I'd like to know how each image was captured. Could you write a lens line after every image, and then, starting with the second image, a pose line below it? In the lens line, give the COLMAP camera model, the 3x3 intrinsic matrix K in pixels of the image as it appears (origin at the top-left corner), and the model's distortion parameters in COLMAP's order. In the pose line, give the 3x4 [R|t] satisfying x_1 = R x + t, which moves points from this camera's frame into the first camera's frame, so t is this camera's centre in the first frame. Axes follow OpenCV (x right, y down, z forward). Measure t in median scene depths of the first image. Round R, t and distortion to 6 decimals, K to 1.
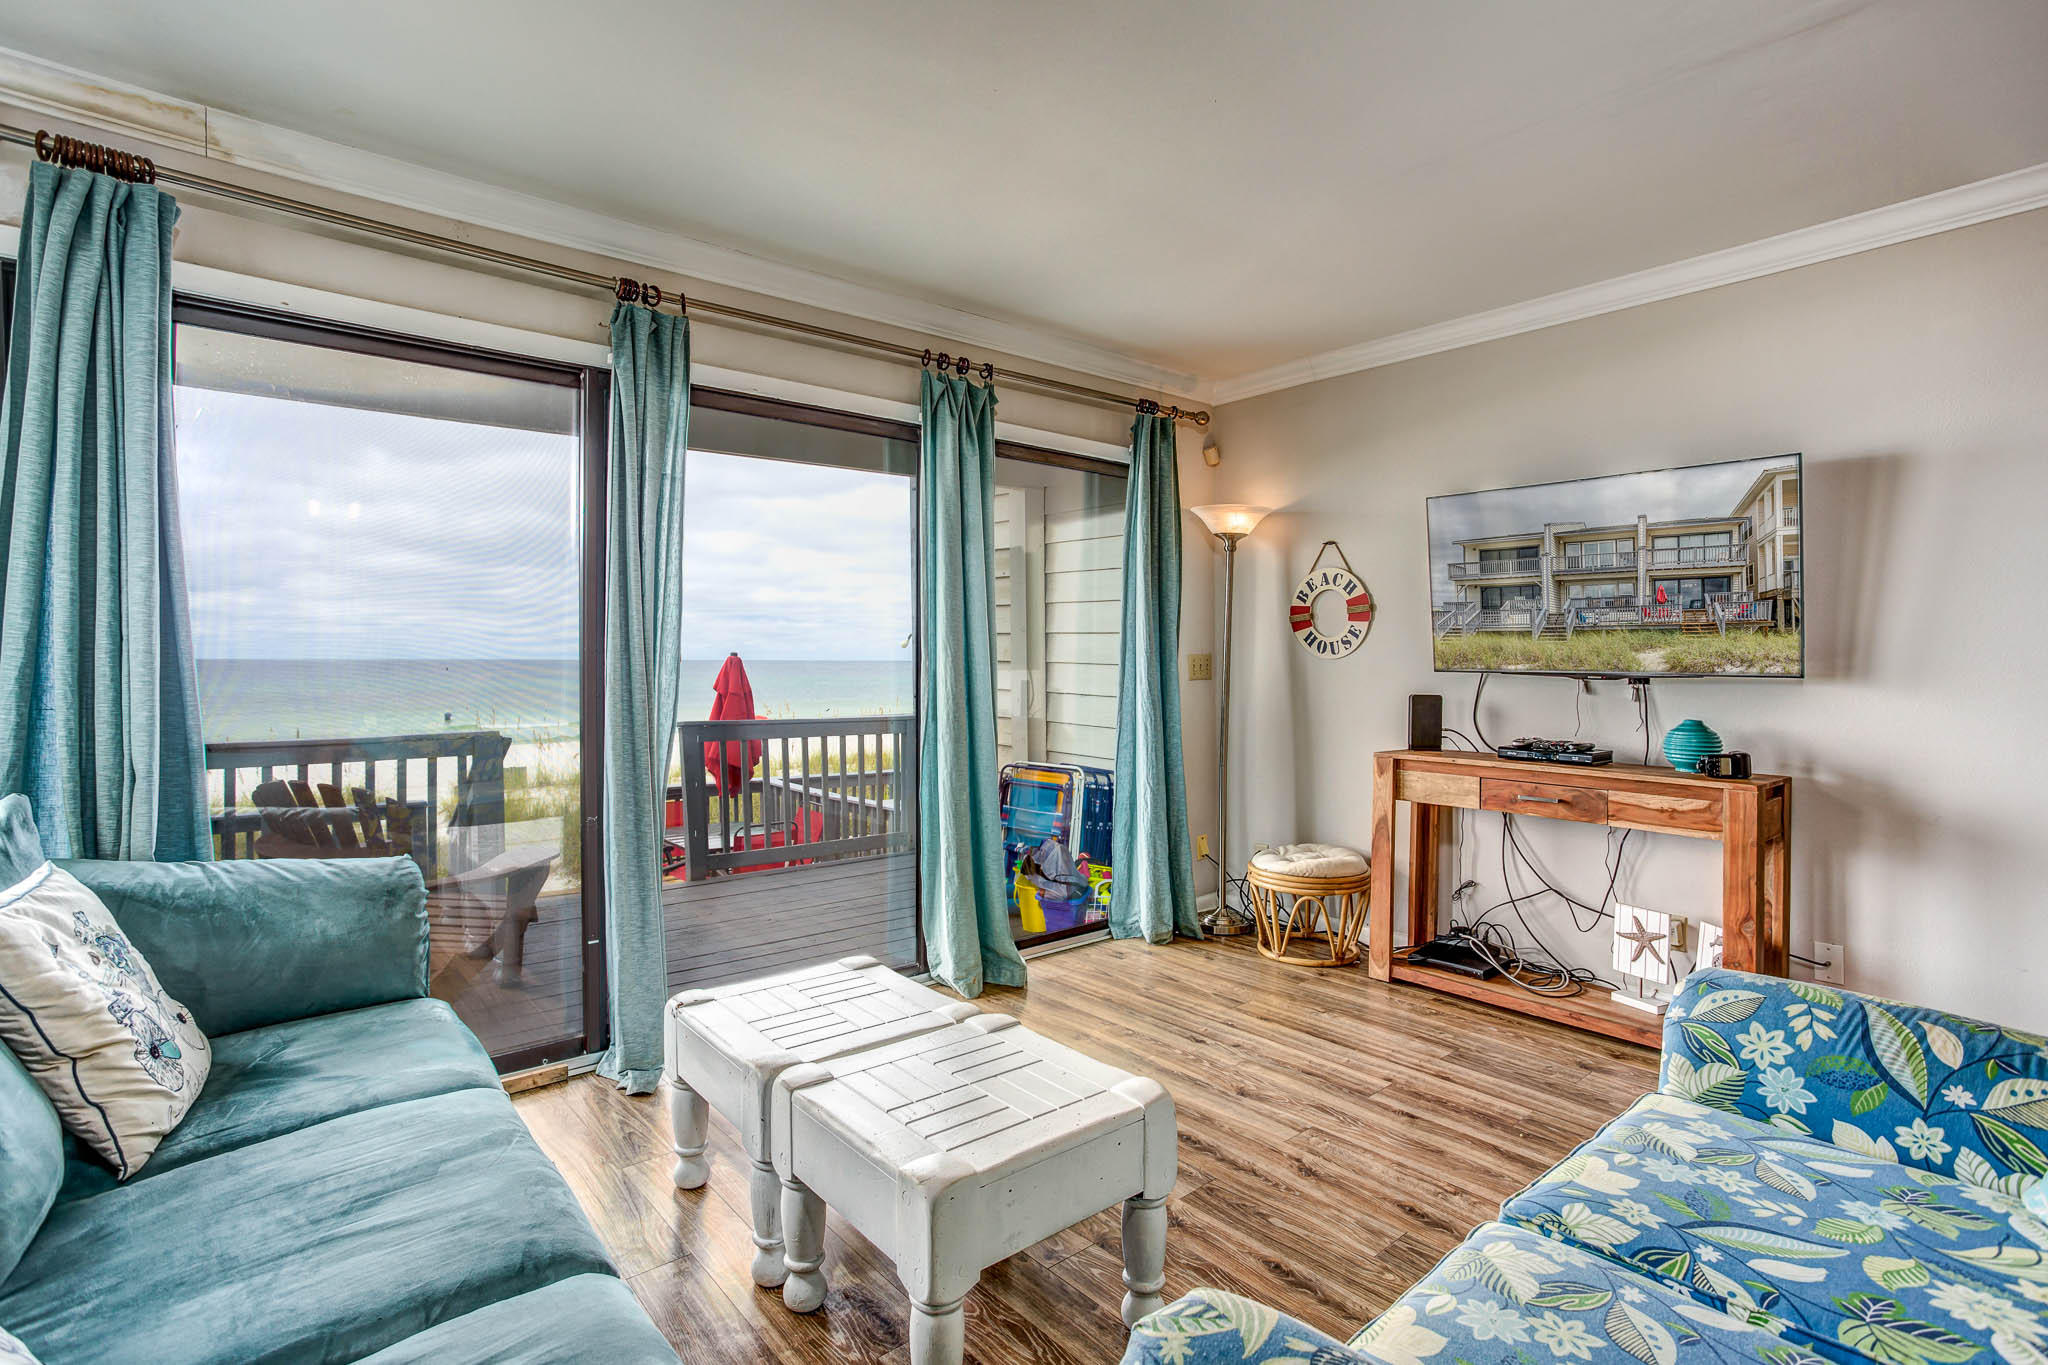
lens RADIAL K [[987.0, 0, 1029.9], [0, 987.0, 665.7], [0, 0, 1]] dist [-0.052444, 0.026592]
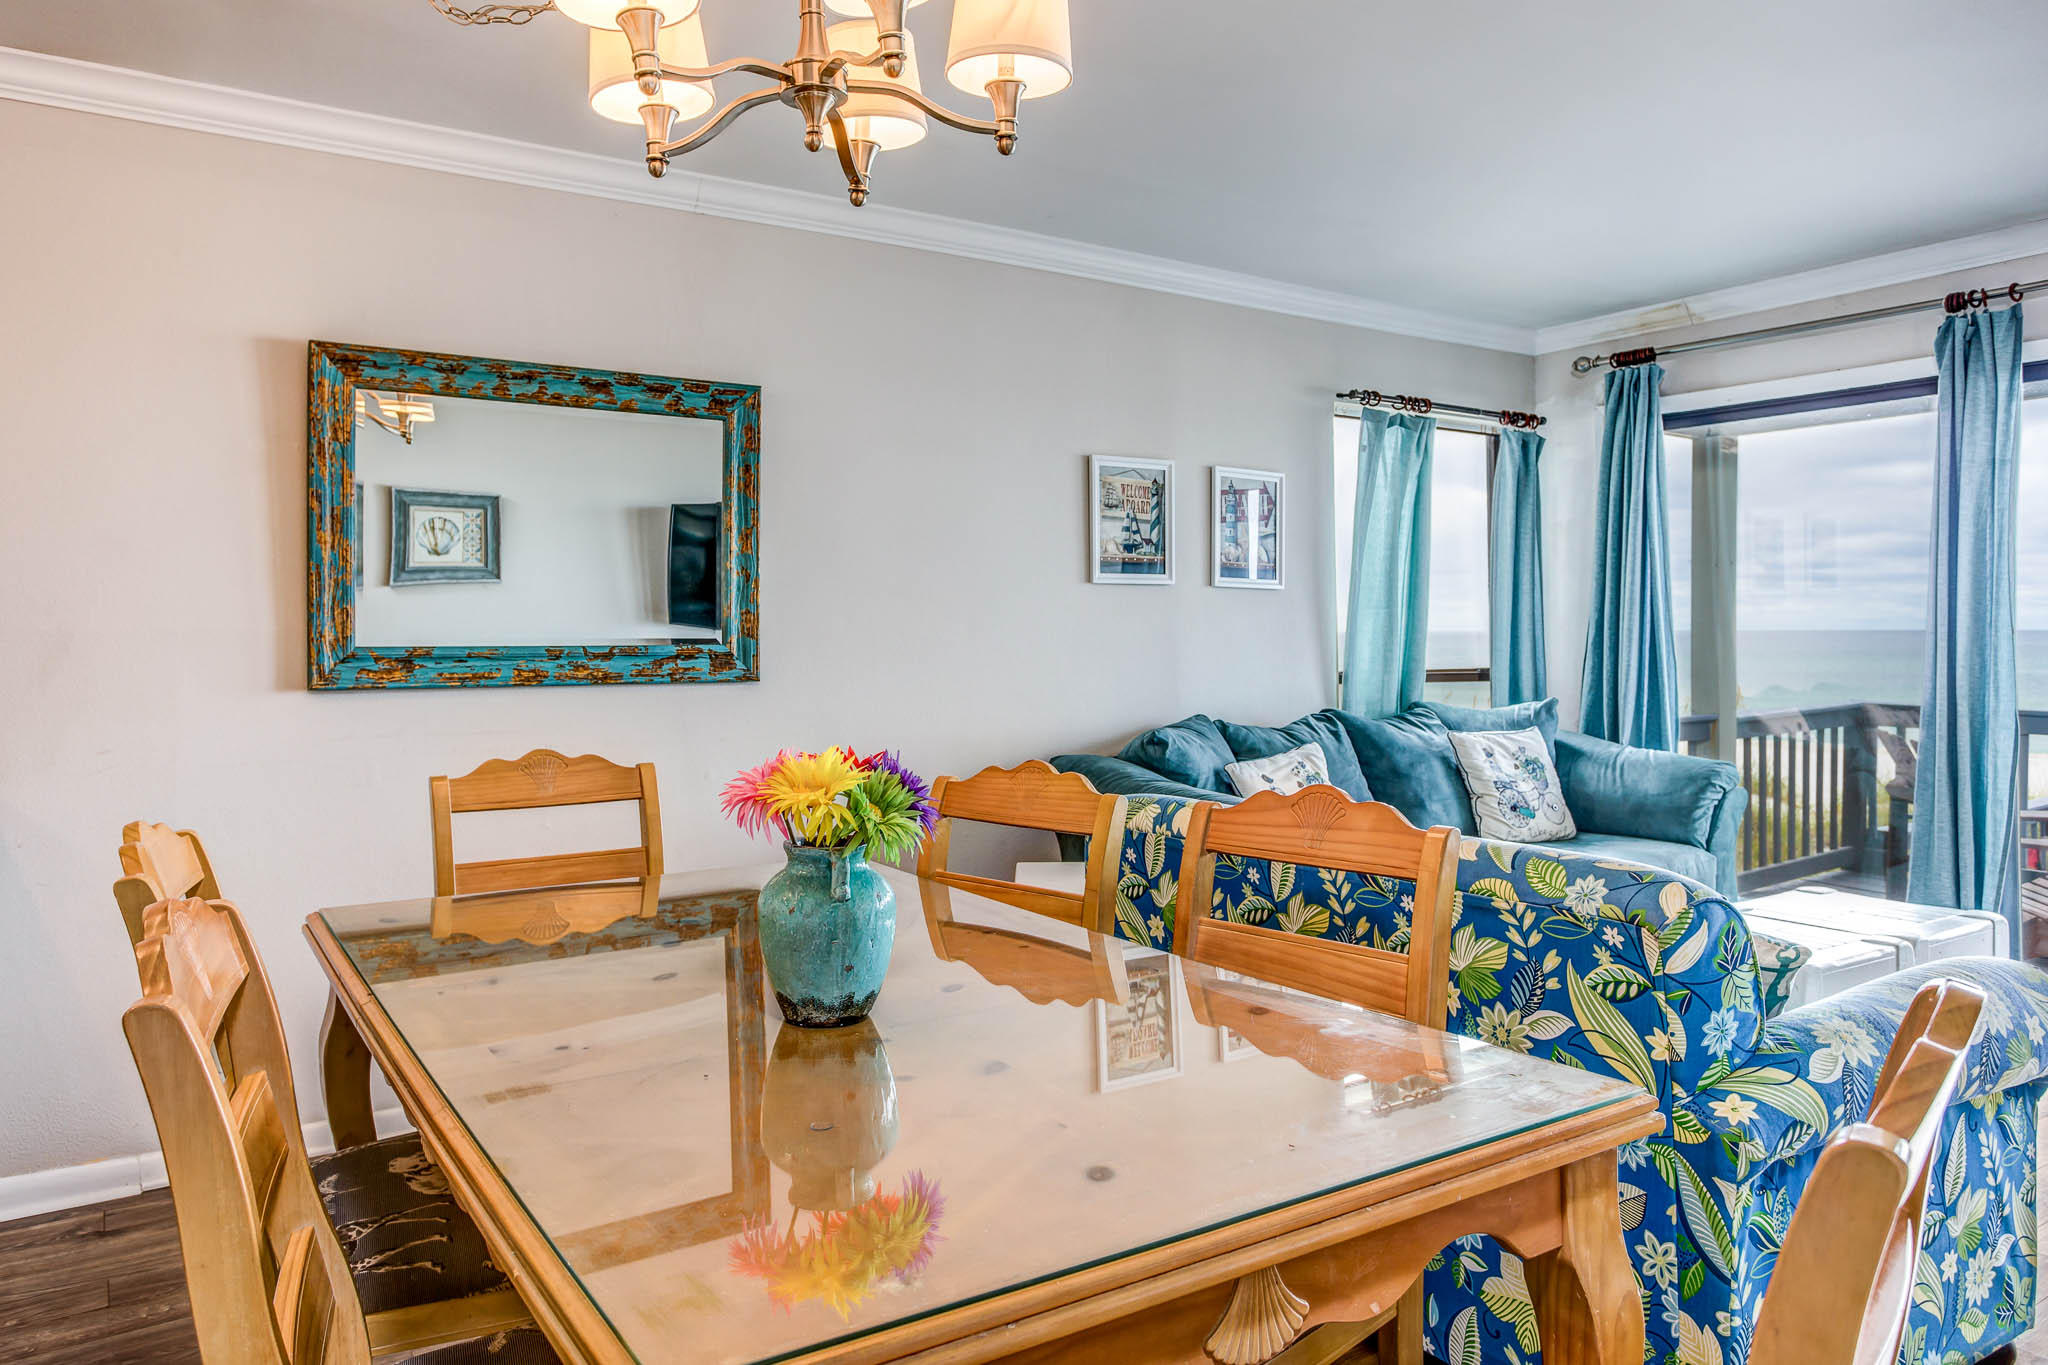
lens RADIAL K [[1442.1, 0, 1026.8], [0, 1442.1, 607.1], [0, 0, 1]] dist [-0.005014, -0.001031]
pose [[-0.101020, -0.021980, -0.994642, 1.988410], [-0.000149, 0.999756, -0.022078, 0.003944], [0.994884, -0.002083, -0.100999, 0.150066]]
